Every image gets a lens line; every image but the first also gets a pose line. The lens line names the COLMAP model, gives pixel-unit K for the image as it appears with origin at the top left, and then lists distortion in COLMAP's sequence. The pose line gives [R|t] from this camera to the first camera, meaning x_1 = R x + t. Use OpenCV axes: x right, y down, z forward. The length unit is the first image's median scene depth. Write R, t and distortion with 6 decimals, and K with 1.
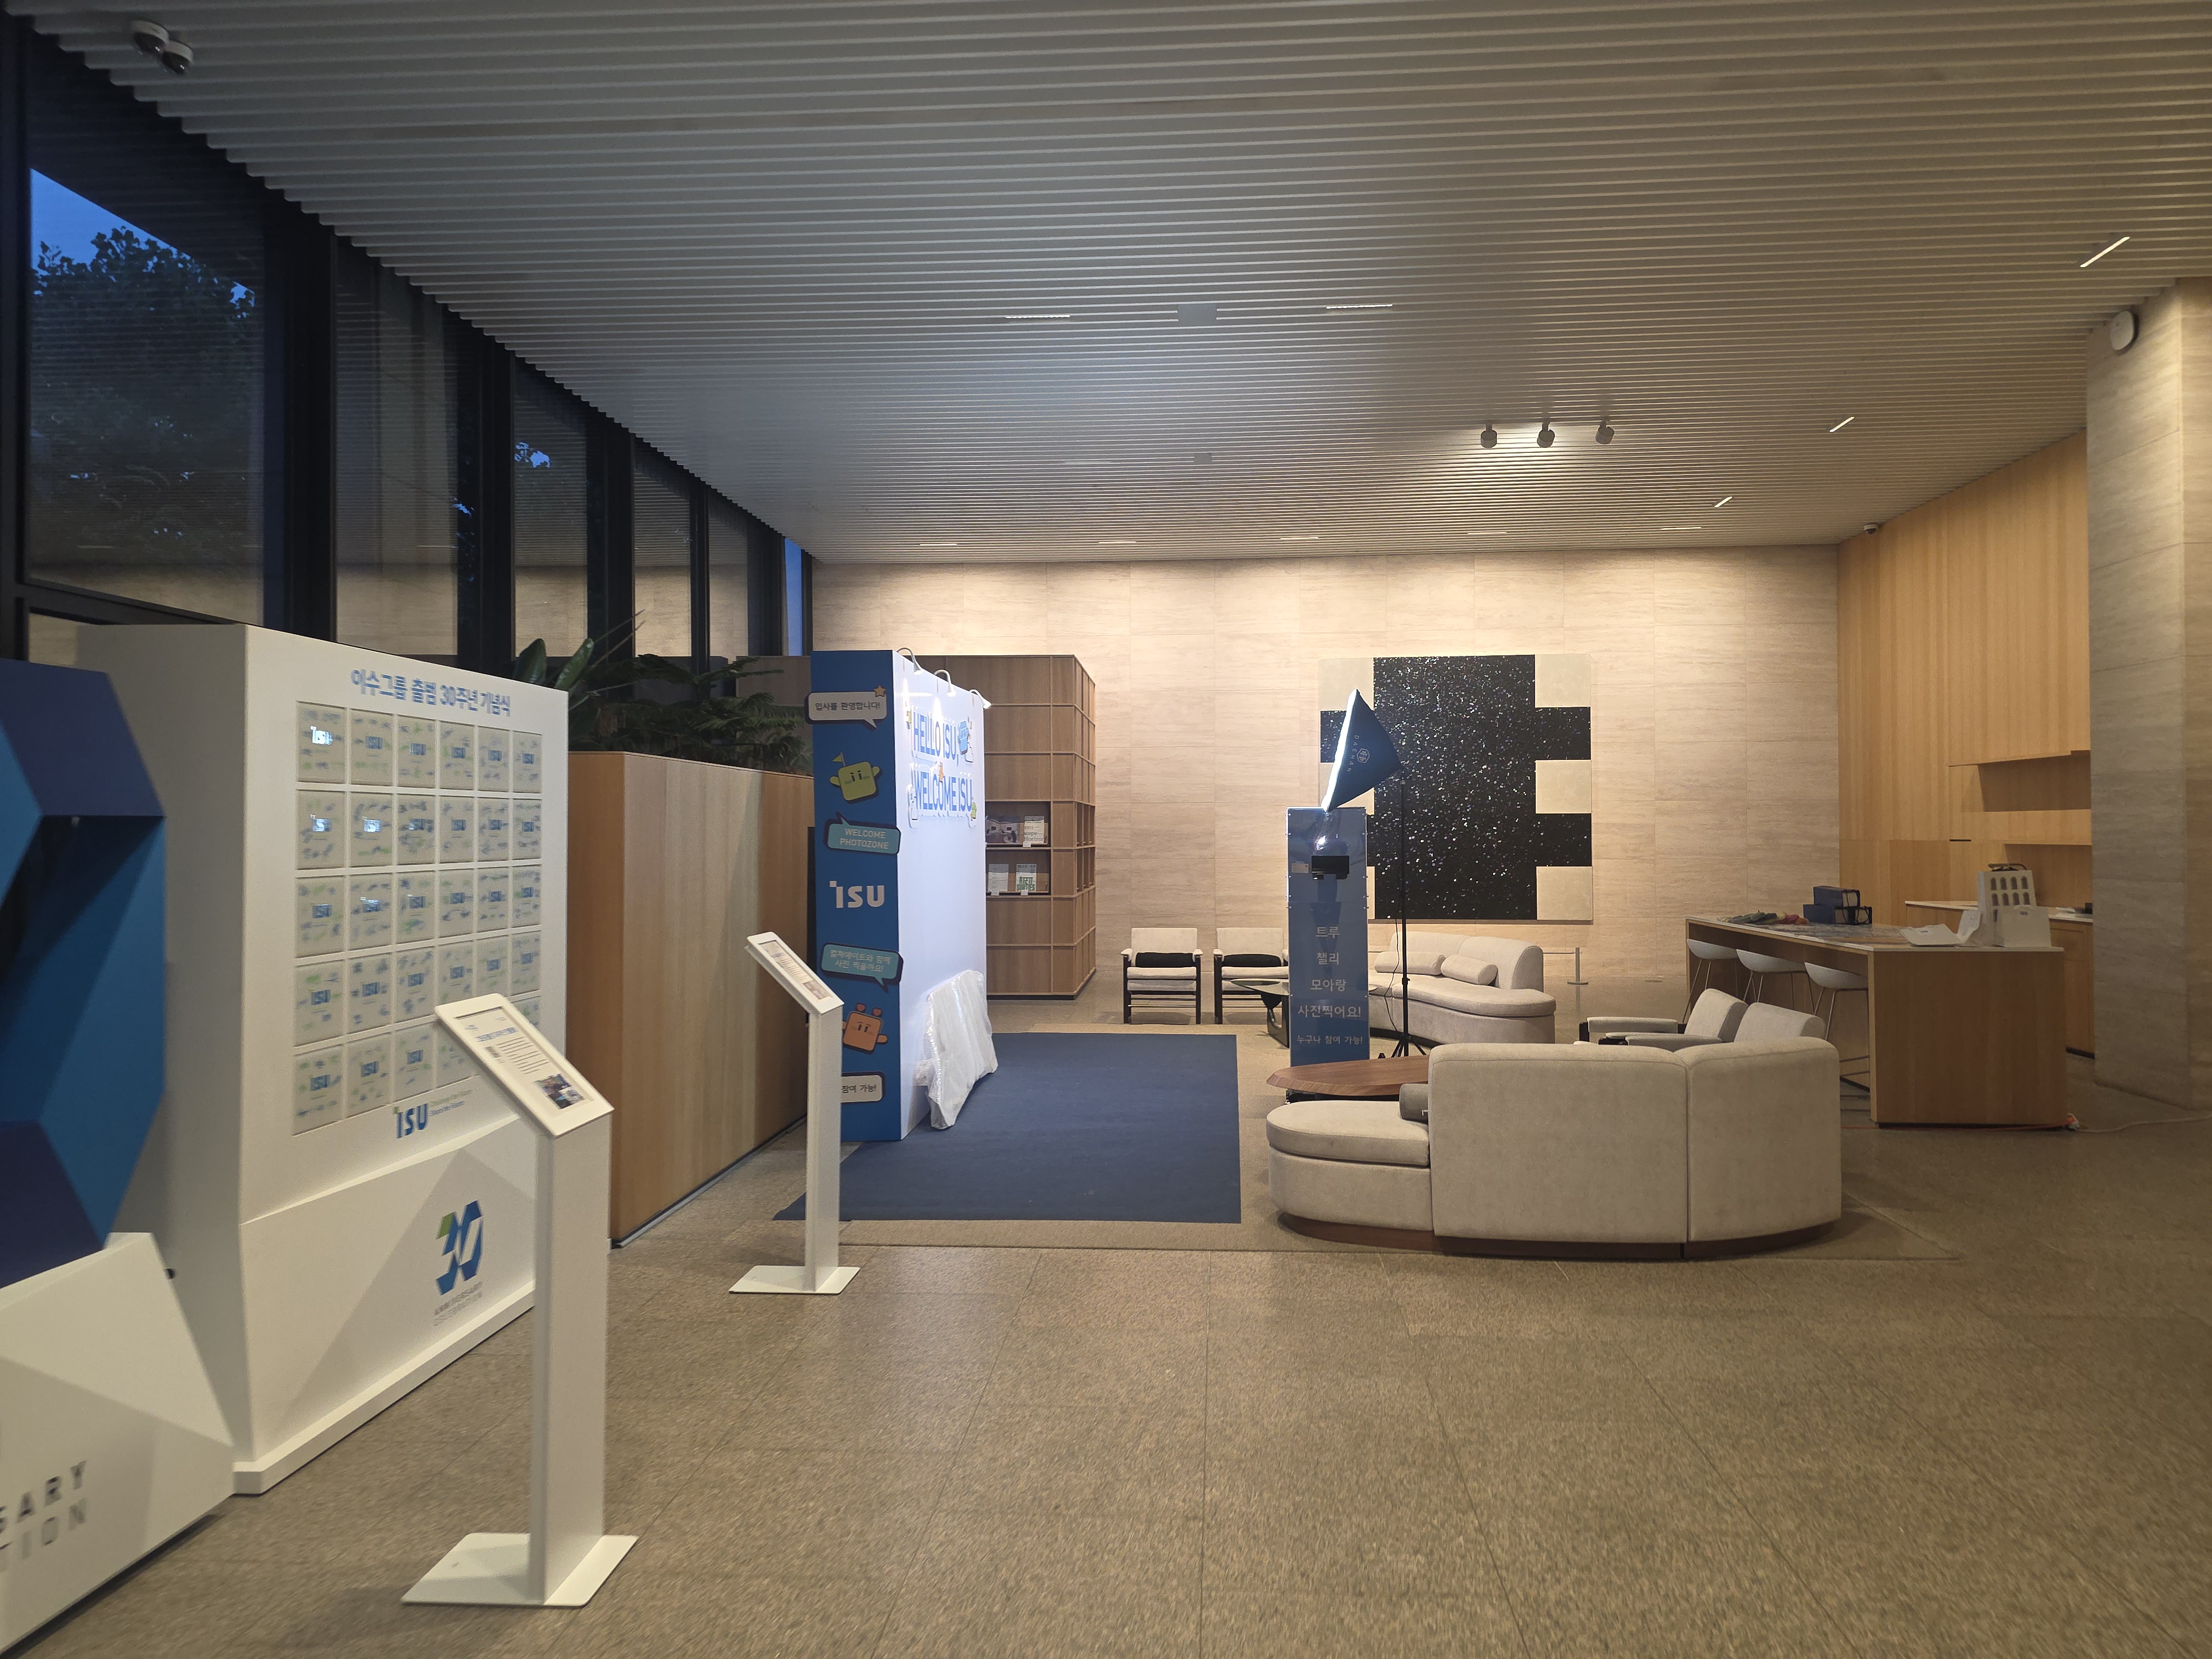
lens RADIAL K [[1489.8, 0, 1125.4], [0, 1489.8, 815.8], [0, 0, 1]] dist [0.049315, -0.006781]
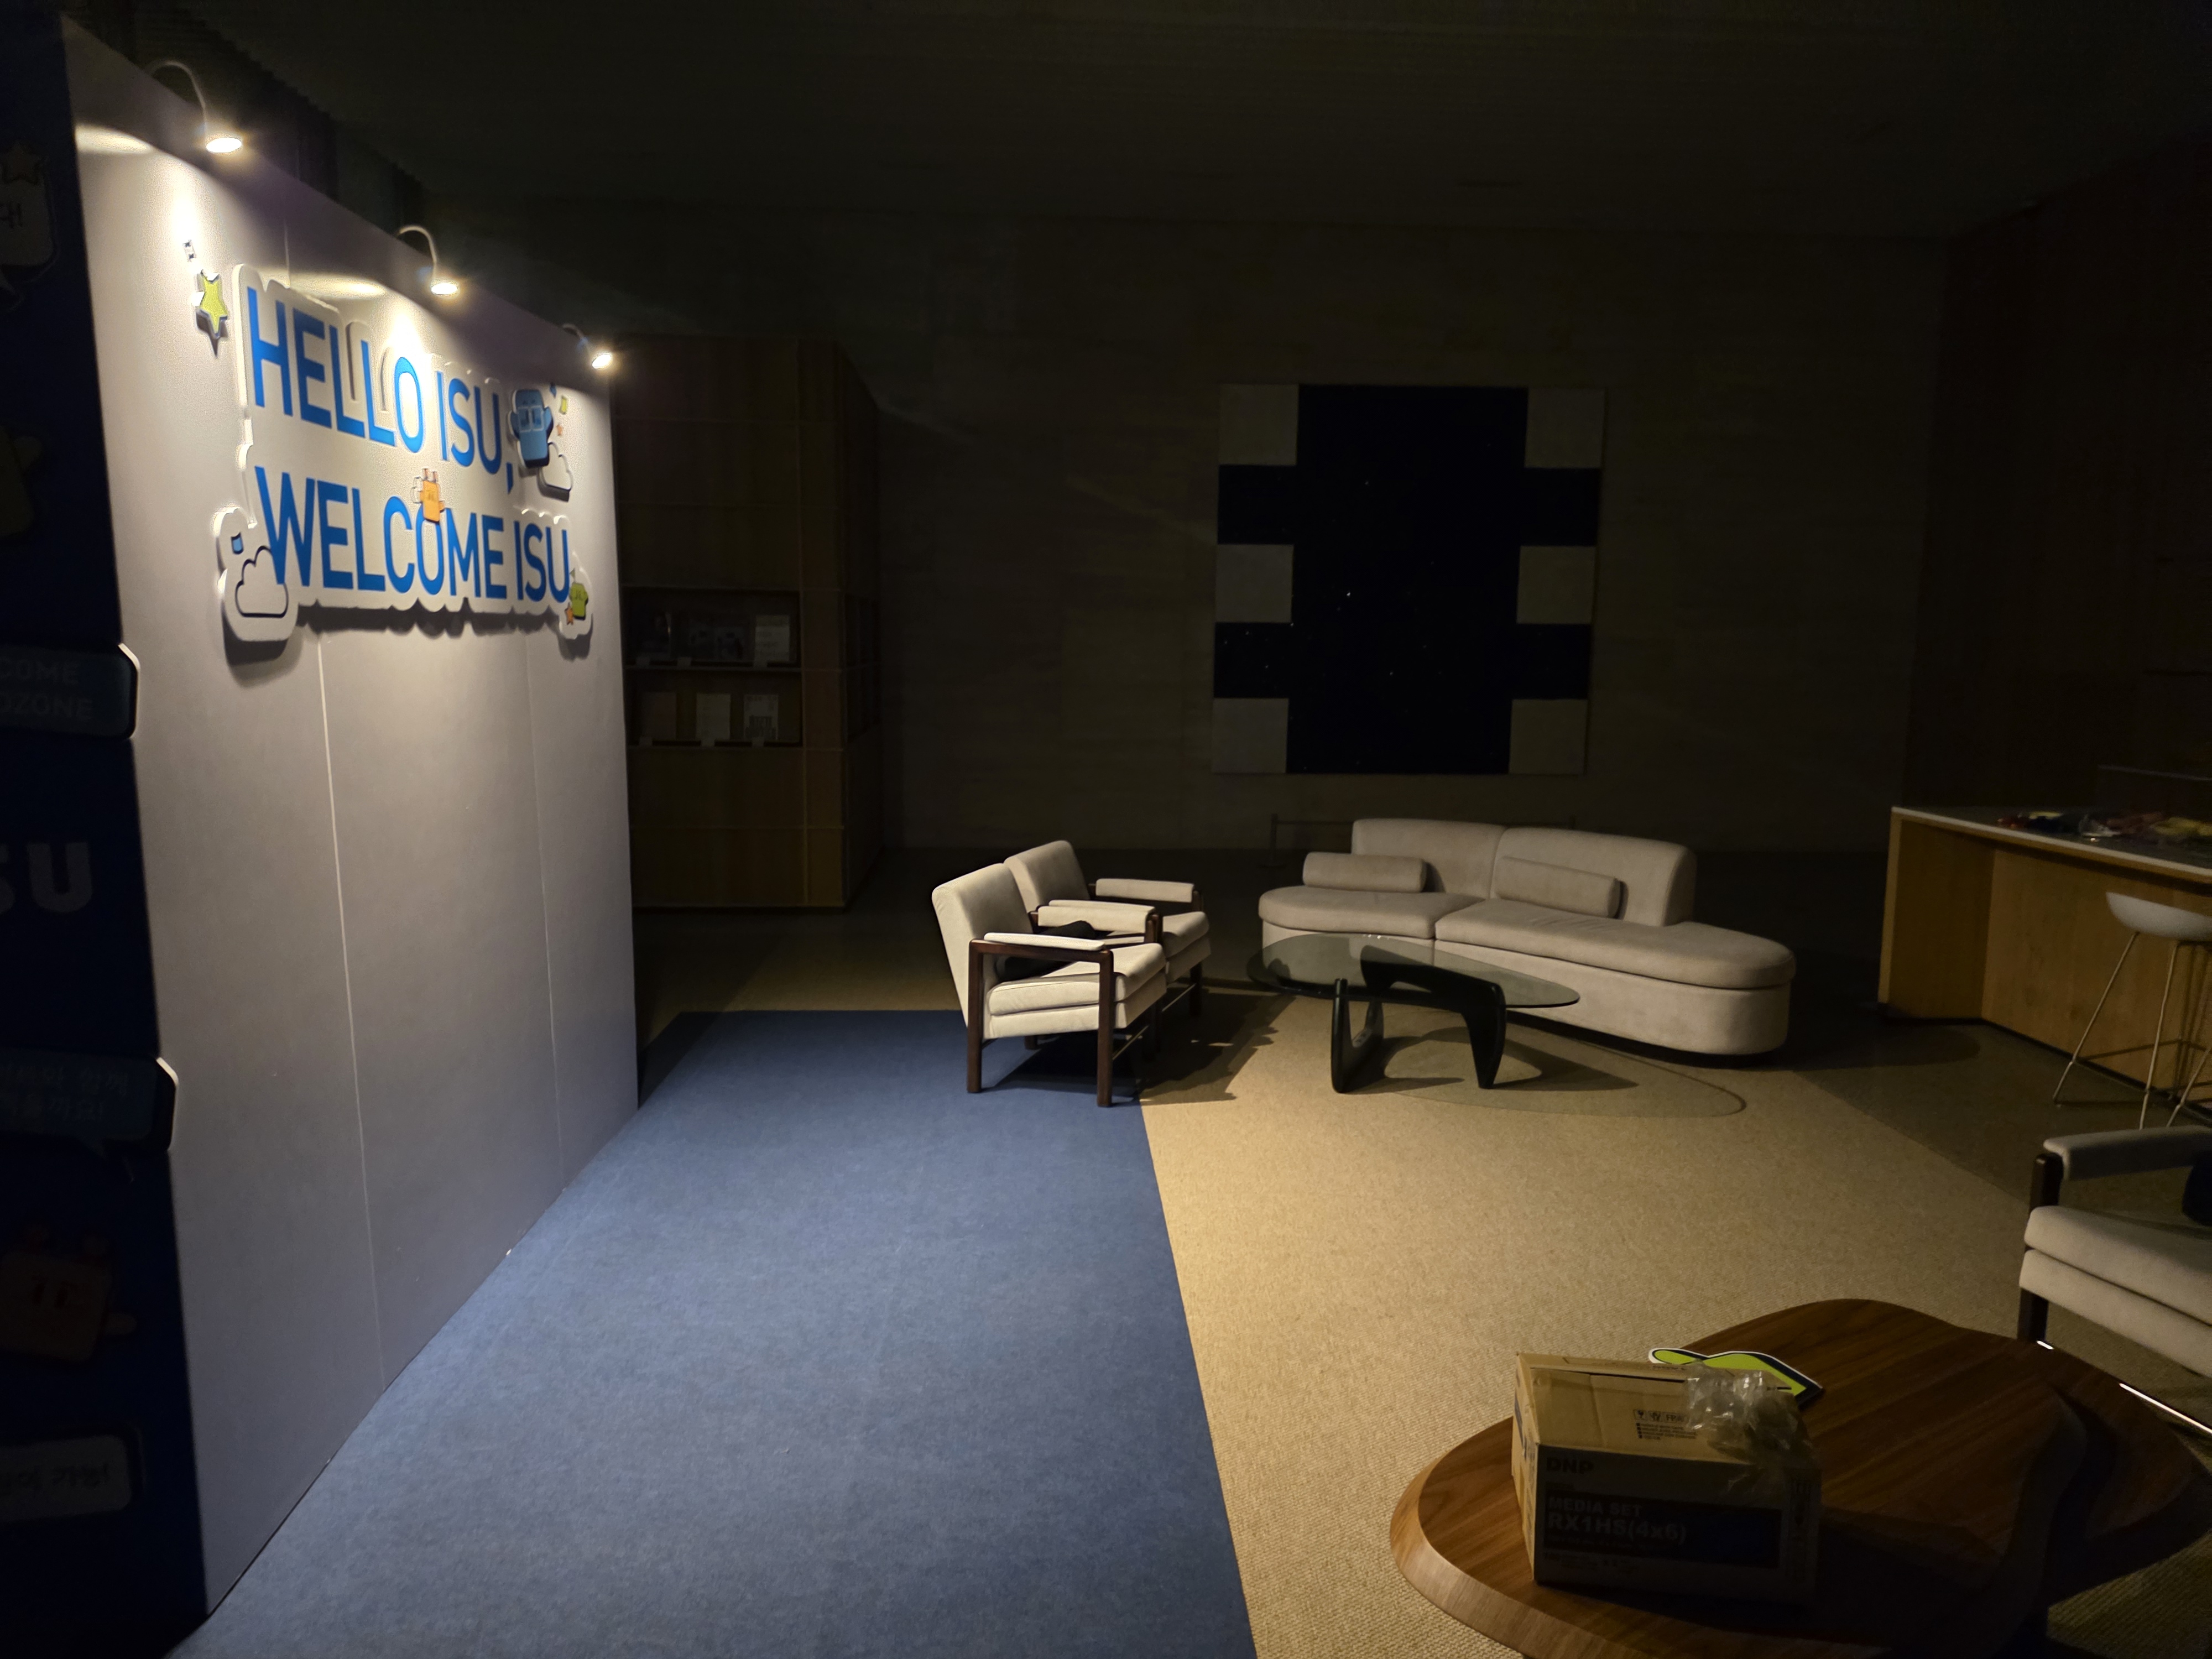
lens RADIAL K [[1489.8, 0, 1137.5], [0, 1489.8, 821.9], [0, 0, 1]] dist [0.049315, -0.006781]
pose [[0.990759, -0.000760, 0.135634, 0.004589], [-0.017844, 0.990563, 0.135891, -0.002190], [-0.134457, -0.137055, 0.981396, 0.510092]]
